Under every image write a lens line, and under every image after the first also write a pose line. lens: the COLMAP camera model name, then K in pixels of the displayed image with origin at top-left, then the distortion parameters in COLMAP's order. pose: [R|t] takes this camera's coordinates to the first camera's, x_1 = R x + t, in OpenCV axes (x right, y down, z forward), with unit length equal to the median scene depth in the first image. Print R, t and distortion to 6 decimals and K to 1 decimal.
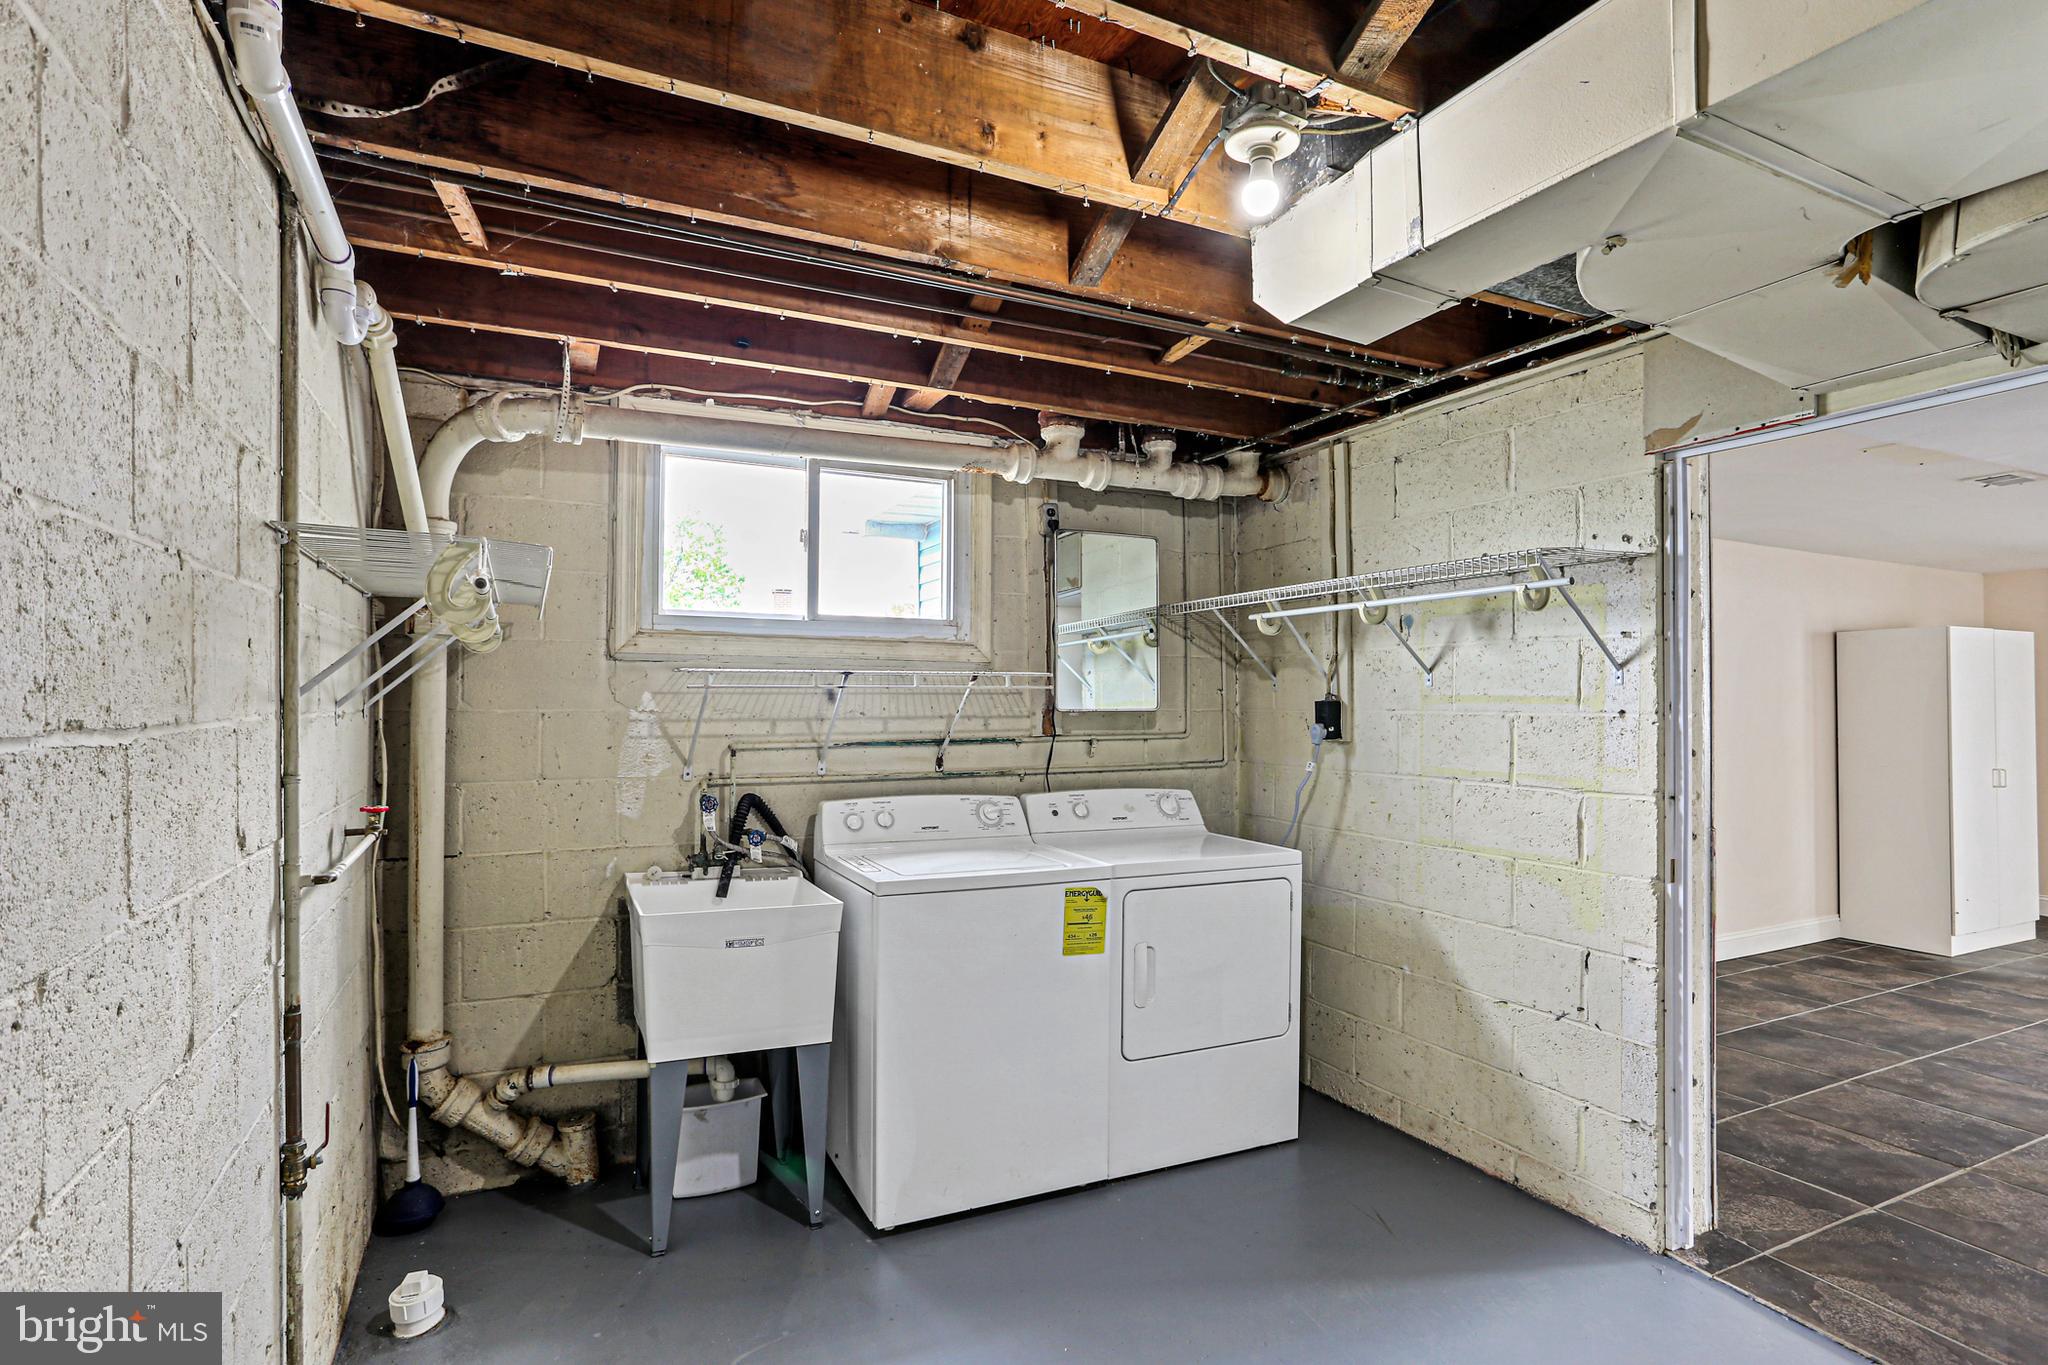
lens RADIAL K [[1002.6, 0, 1015.8], [0, 1002.6, 675.5], [0, 0, 1]] dist [-0.051393, 0.028579]
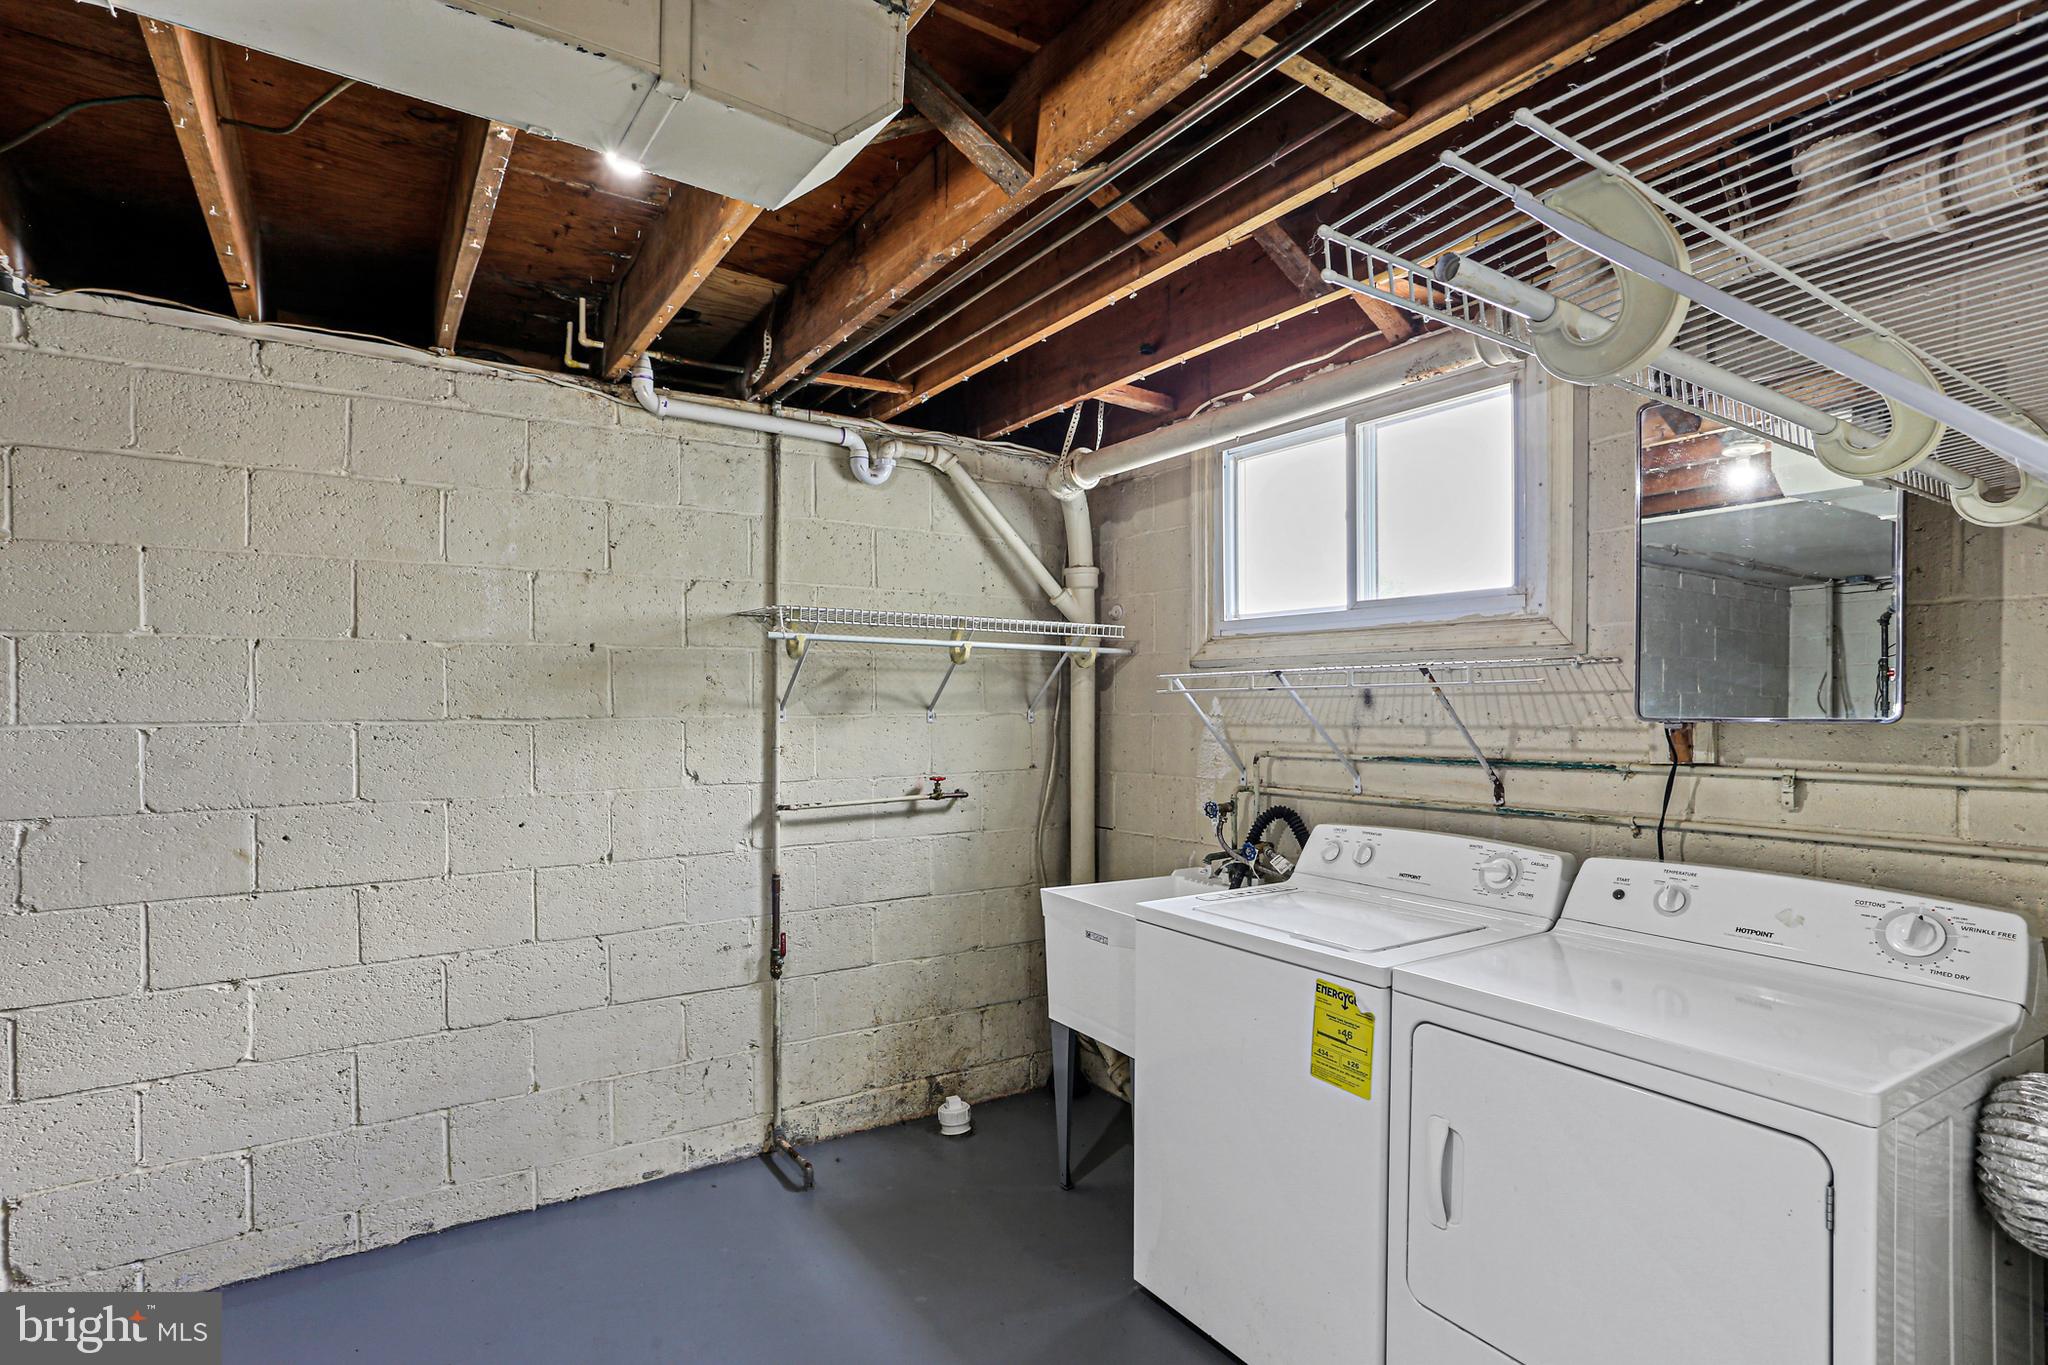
lens RADIAL K [[999.8, 0, 1009.2], [0, 999.8, 680.9], [0, 0, 1]] dist [-0.031761, 0.027216]
pose [[0.159885, -0.028813, -0.986715, 0.575236], [0.022439, 0.999422, -0.025548, 0.019966], [0.986881, -0.018056, 0.160439, 0.576188]]
